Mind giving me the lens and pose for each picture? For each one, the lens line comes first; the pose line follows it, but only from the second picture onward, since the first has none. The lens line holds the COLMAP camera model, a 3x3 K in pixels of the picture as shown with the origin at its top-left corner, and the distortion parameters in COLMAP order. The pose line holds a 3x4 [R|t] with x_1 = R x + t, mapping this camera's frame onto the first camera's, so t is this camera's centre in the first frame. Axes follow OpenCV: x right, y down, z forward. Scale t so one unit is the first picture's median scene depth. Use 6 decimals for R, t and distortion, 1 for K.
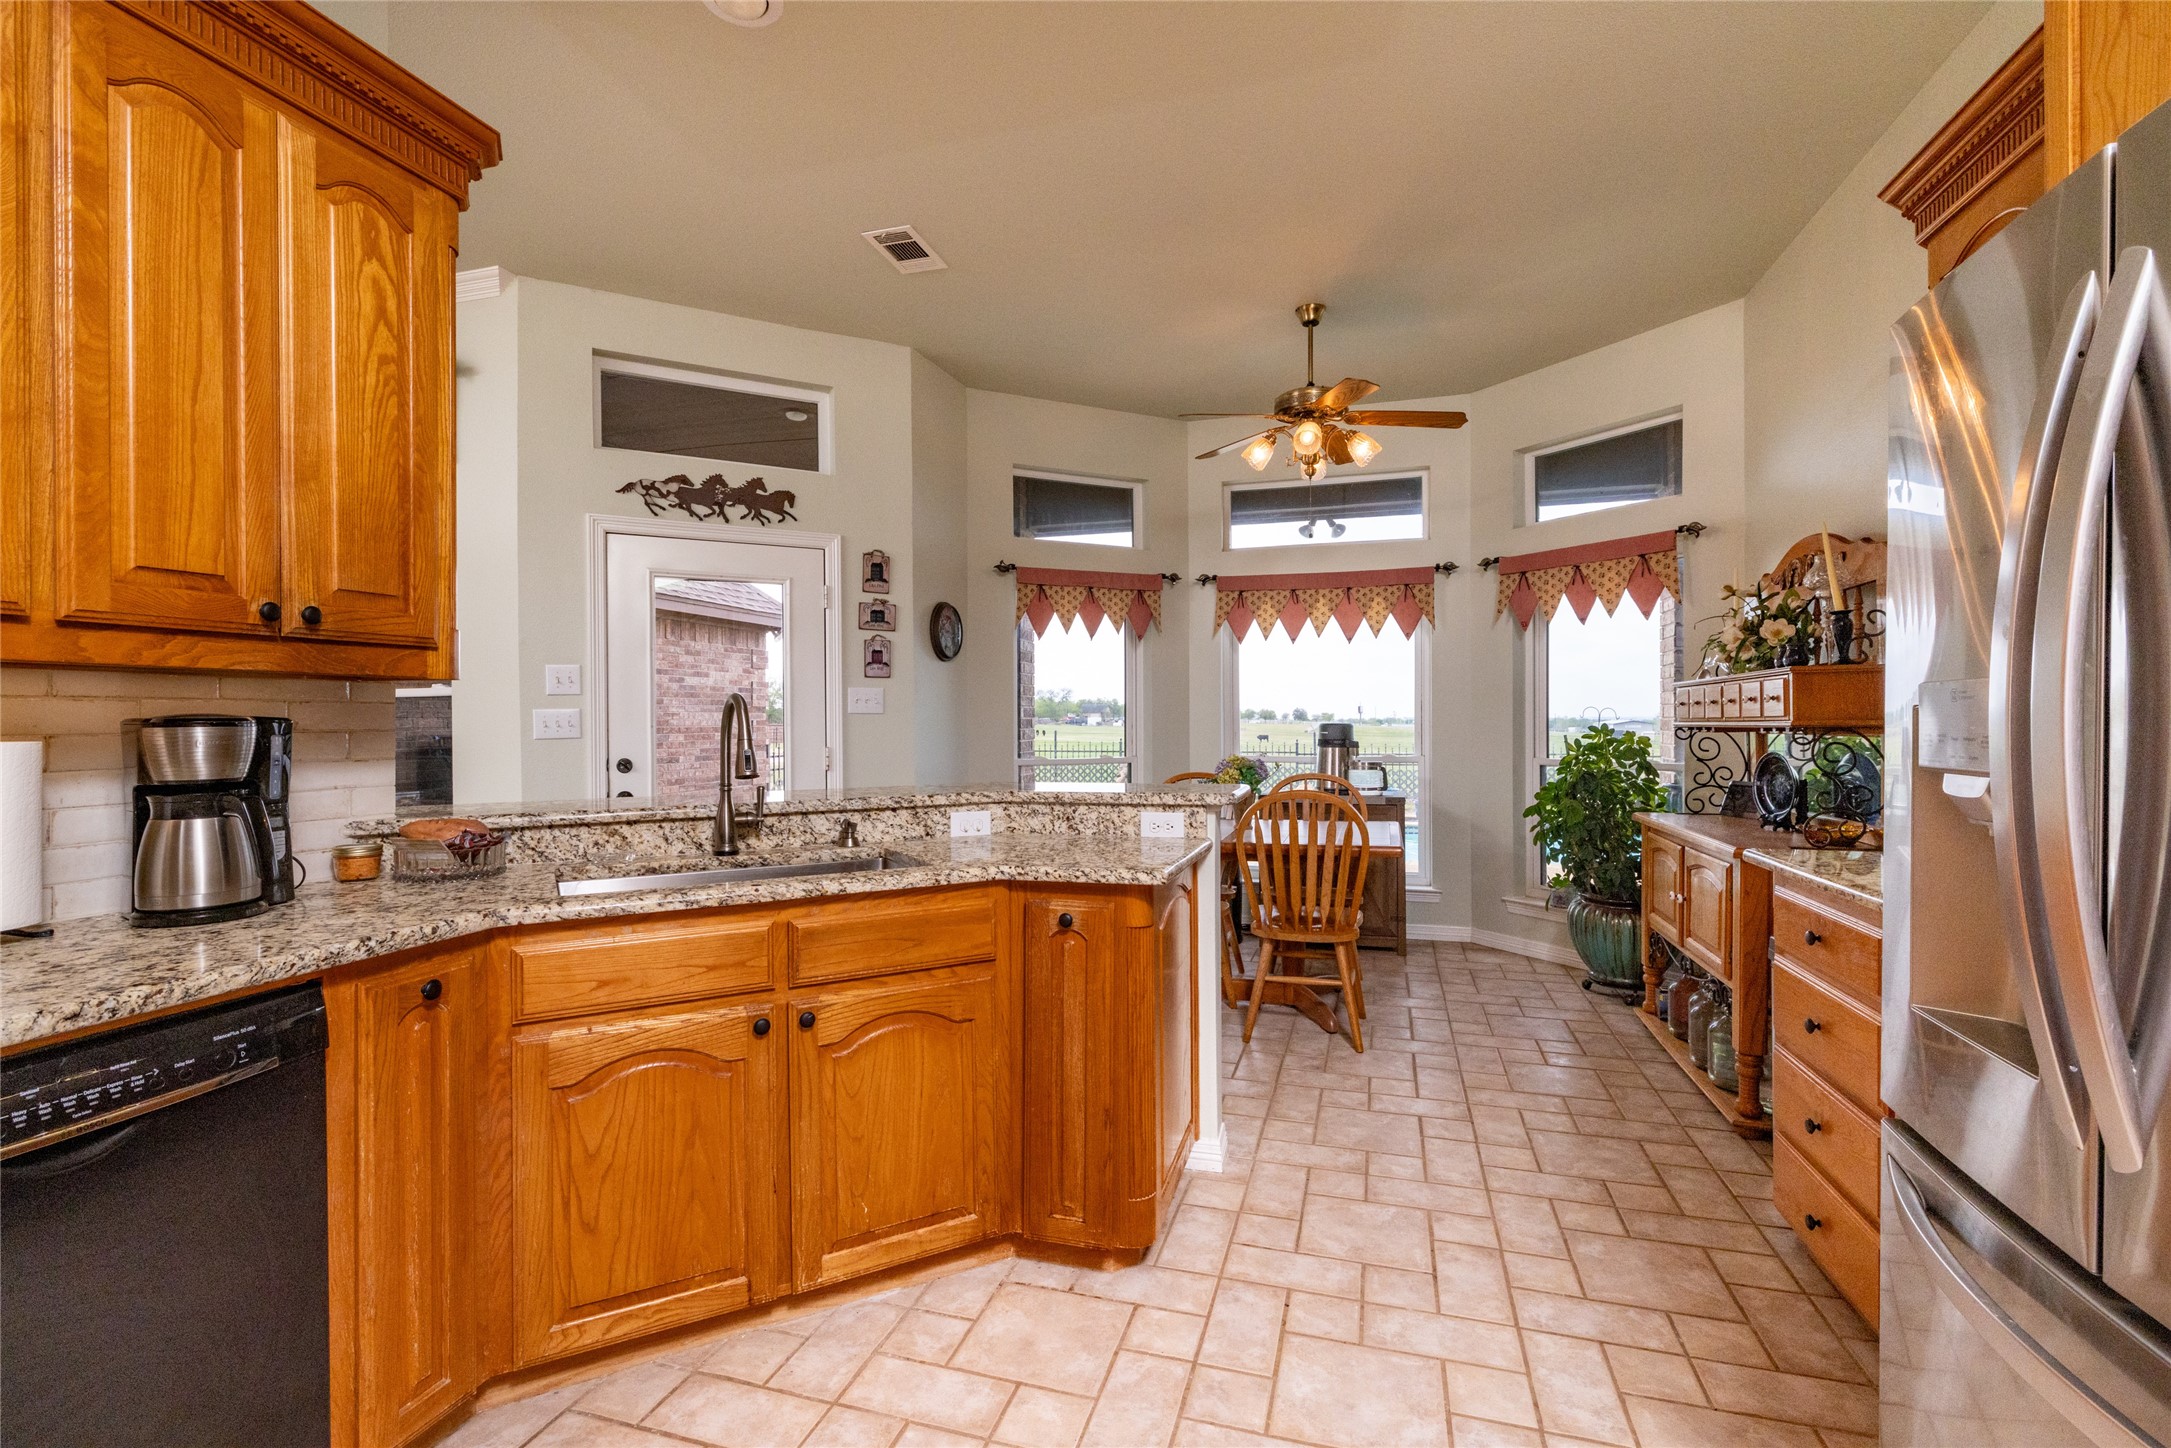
lens RADIAL K [[974.3, 0, 1080.3], [0, 974.3, 718.1], [0, 0, 1]] dist [-0.003189, 0.001550]
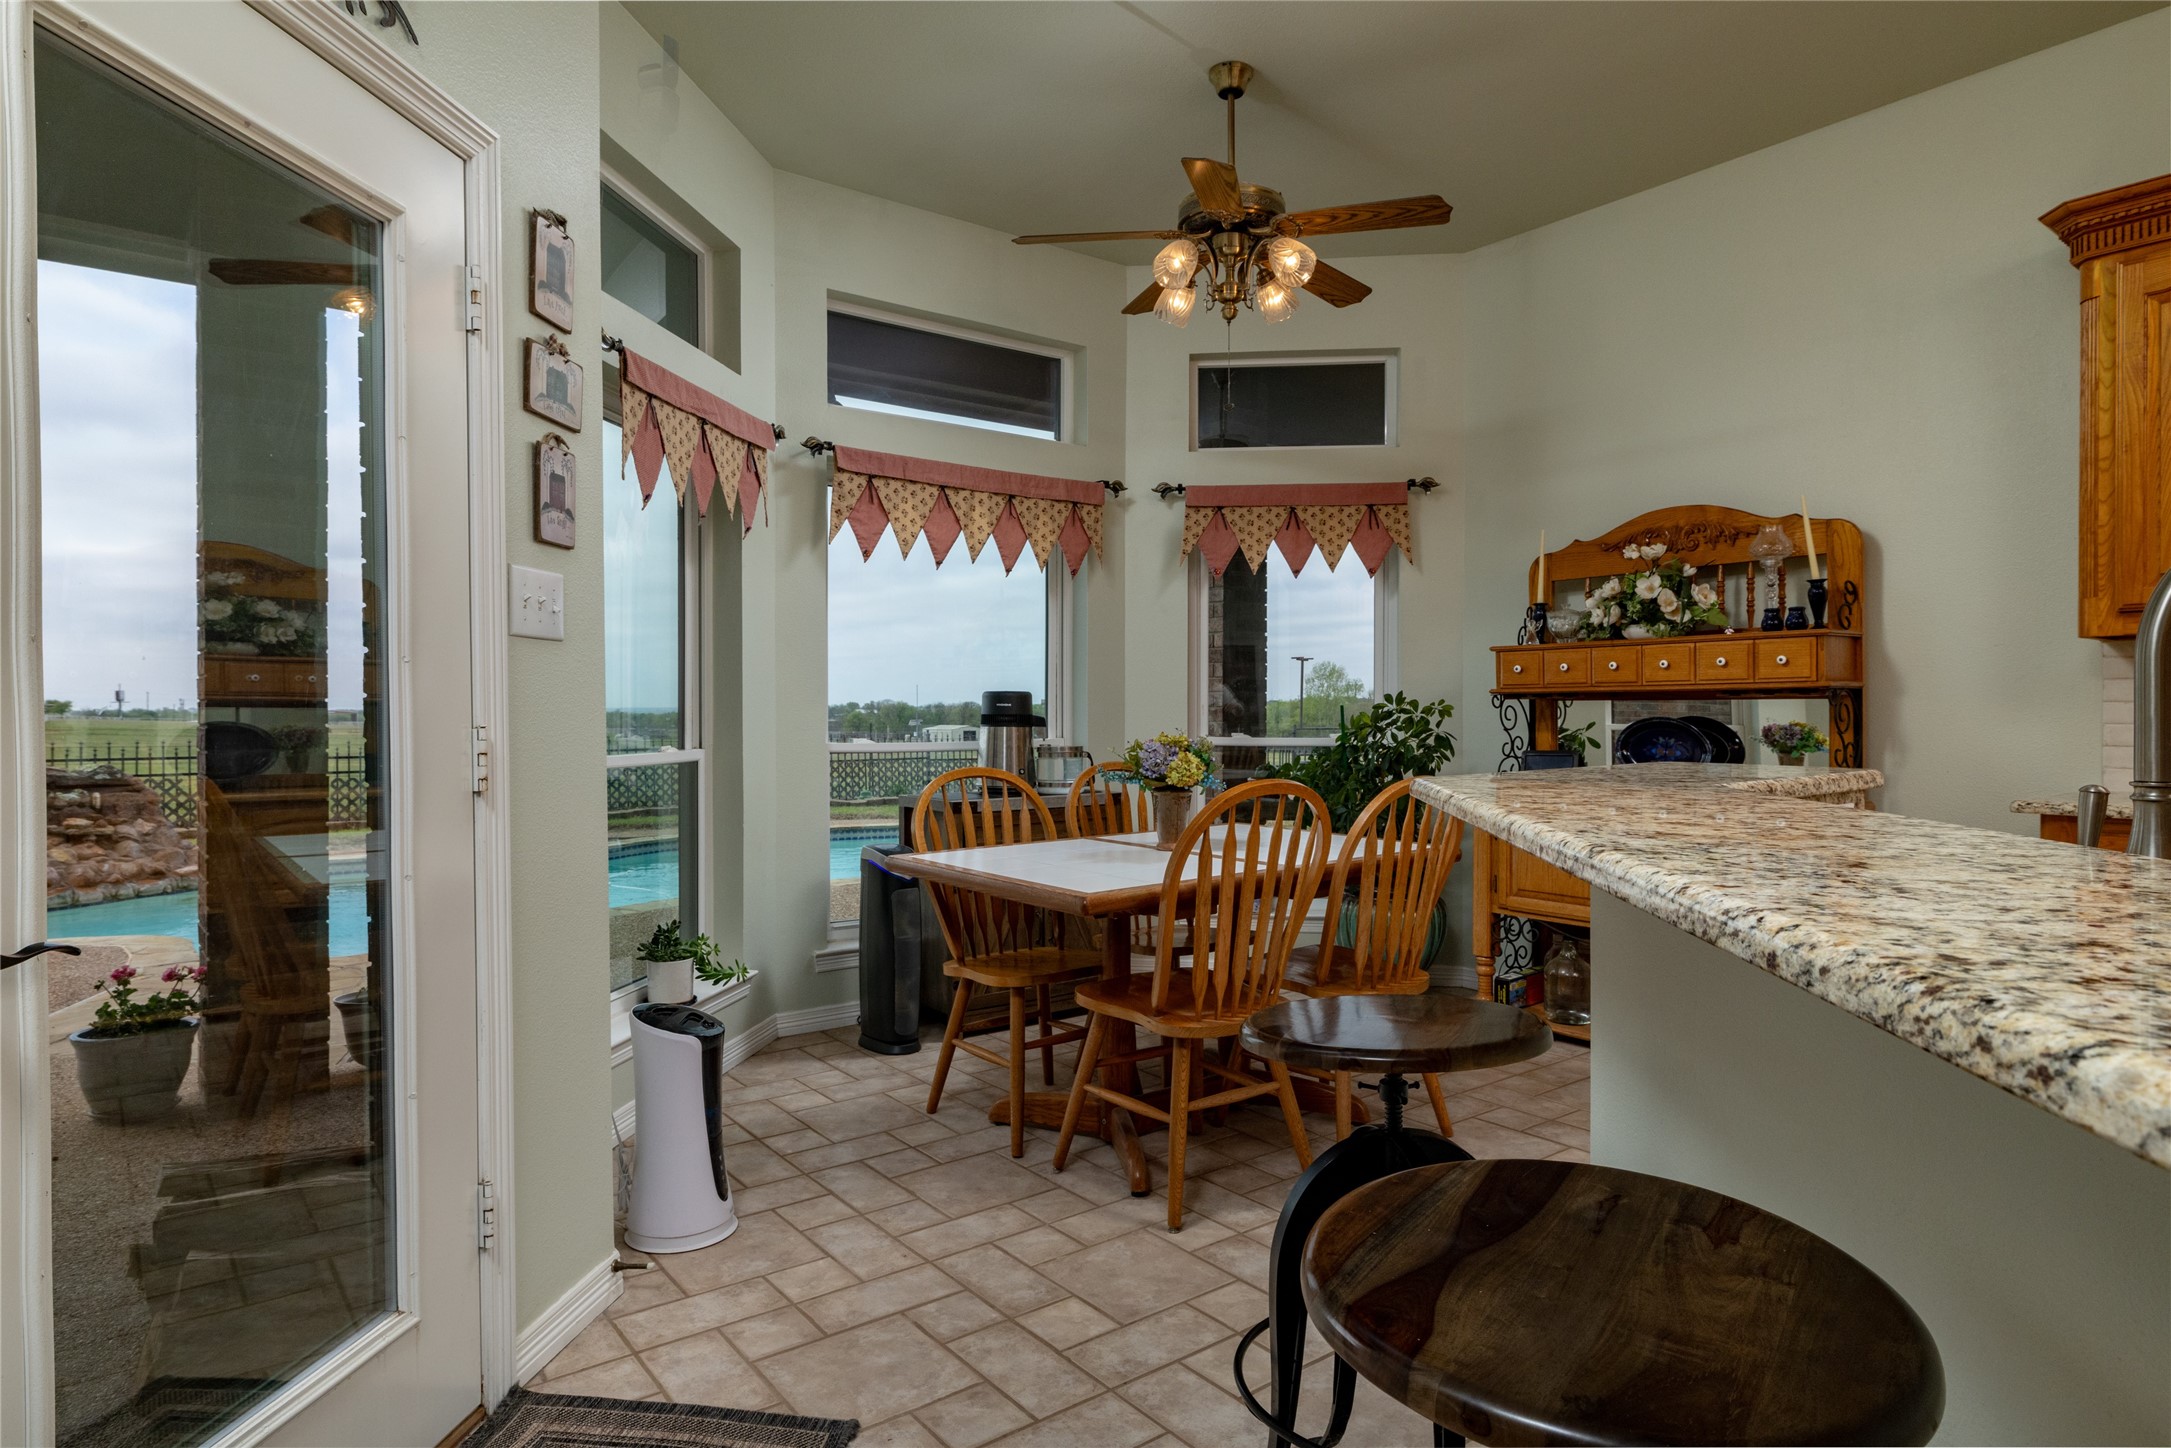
lens RADIAL K [[1212.6, 0, 1099.9], [0, 1212.6, 714.2], [0, 0, 1]] dist [-0.006203, 0.000913]
pose [[0.564967, -0.000685, 0.825113, -0.556765], [-0.002073, 0.999995, 0.002250, 0.027490], [-0.825111, -0.002982, 0.564963, 0.638629]]
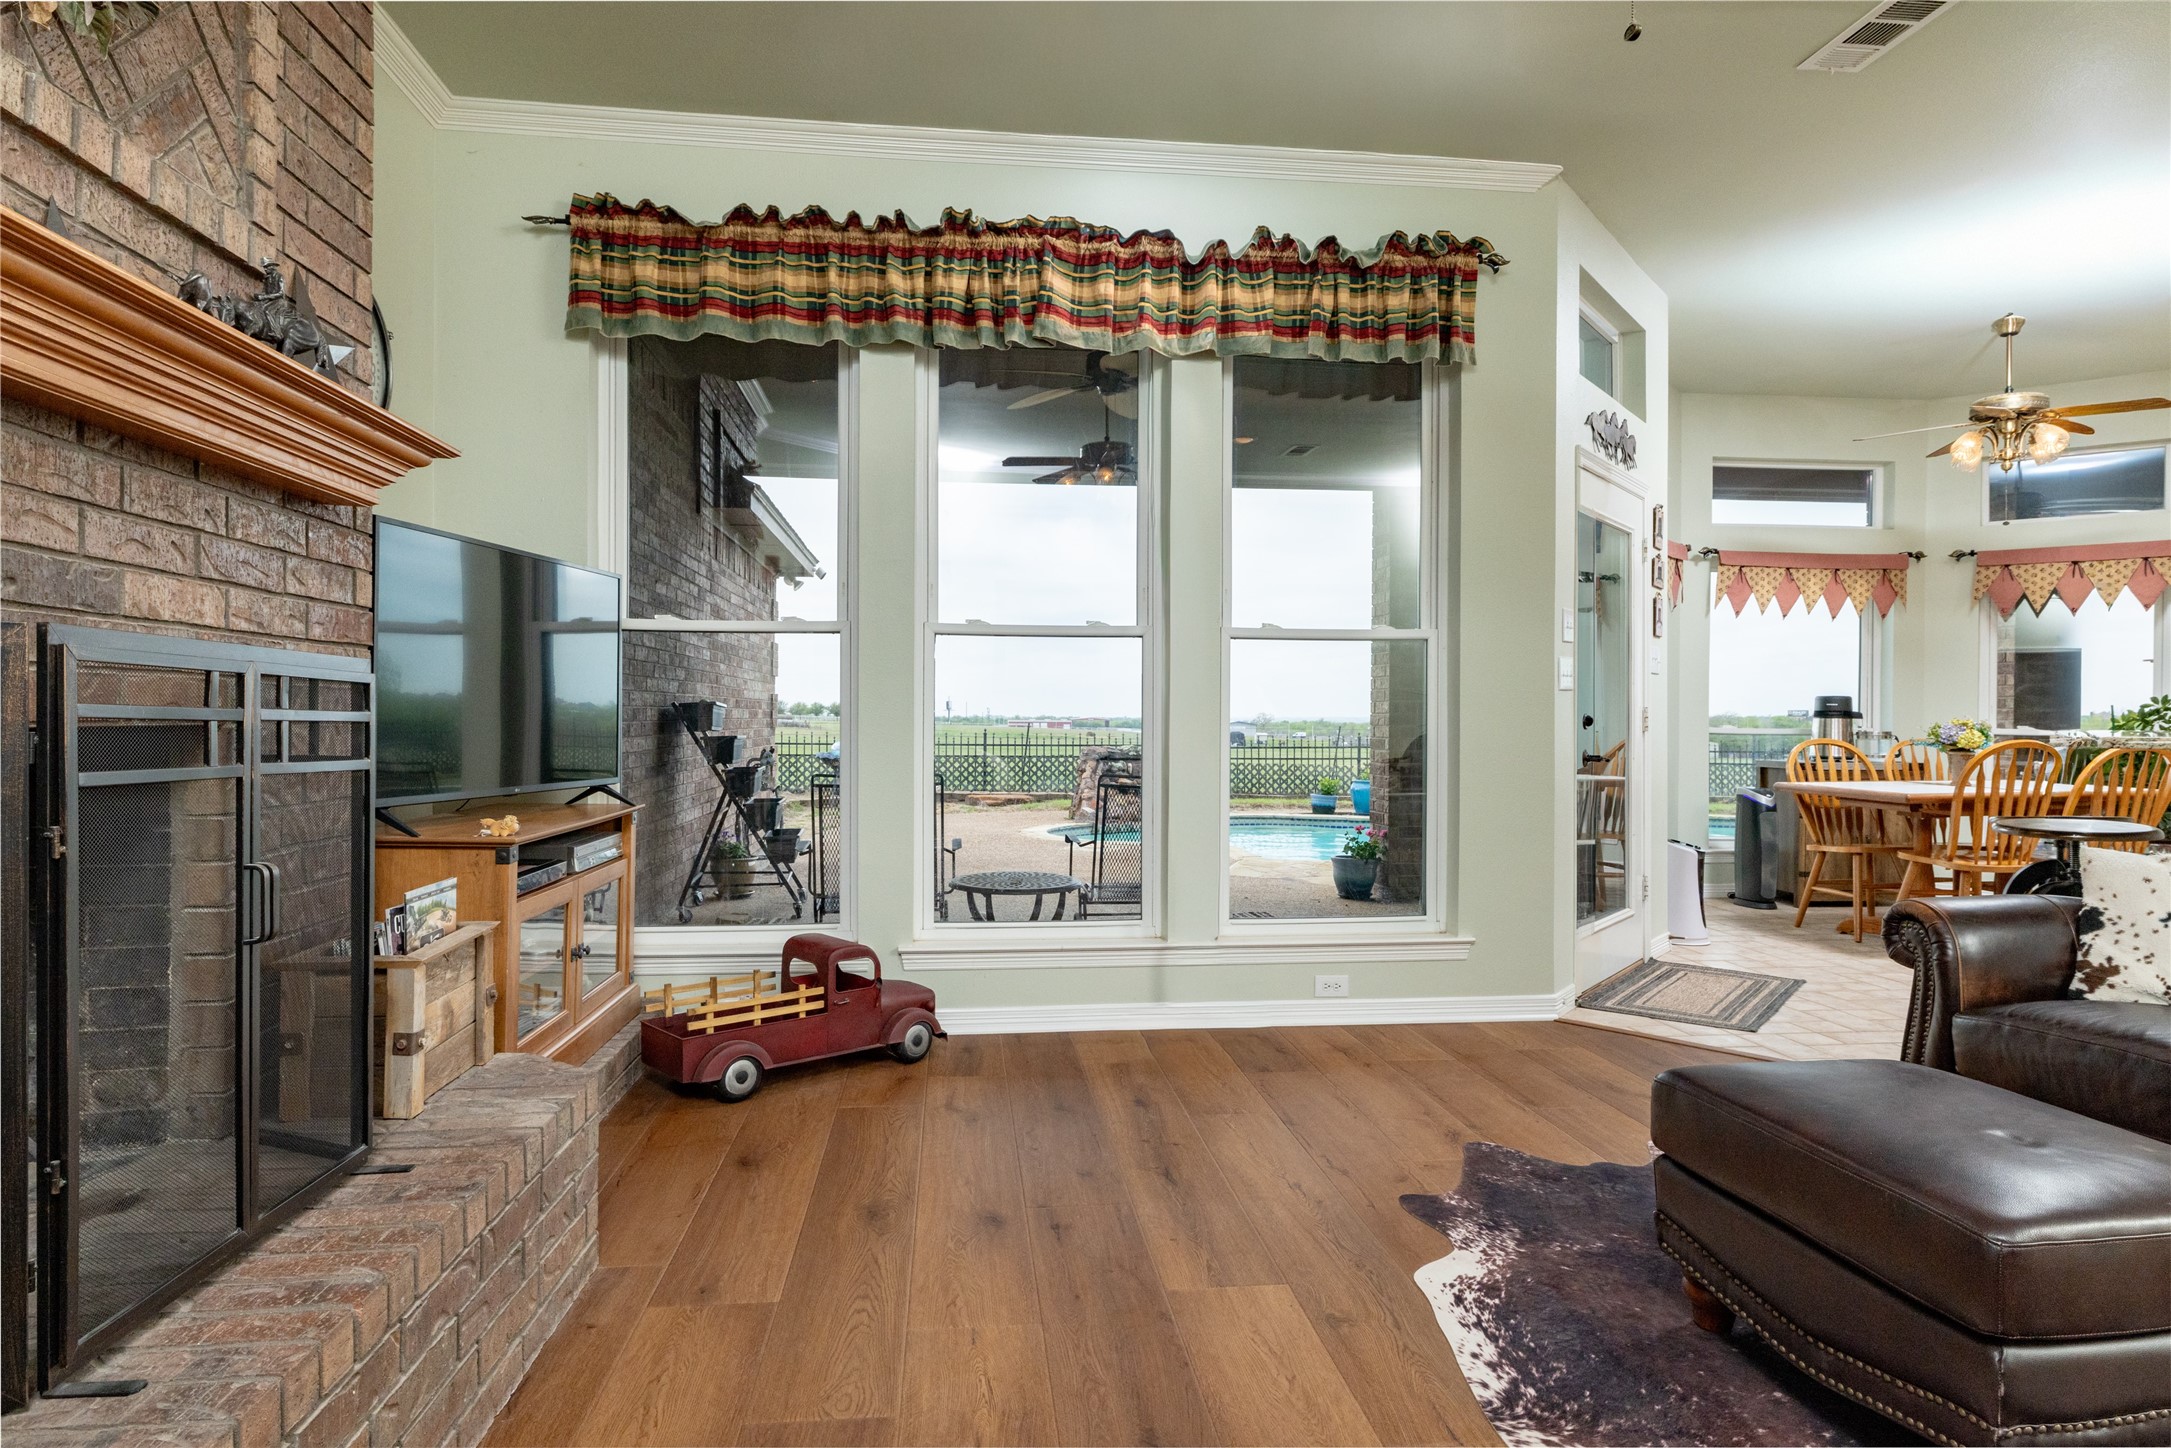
lens RADIAL K [[1212.6, 0, 1081.0], [0, 1212.6, 723.8], [0, 0, 1]] dist [-0.006203, 0.000913]
pose [[0.923163, 0.007163, 0.384342, -1.388321], [-0.010284, 0.999929, 0.006066, 0.050889], [-0.384271, -0.009552, 0.923171, 0.126235]]
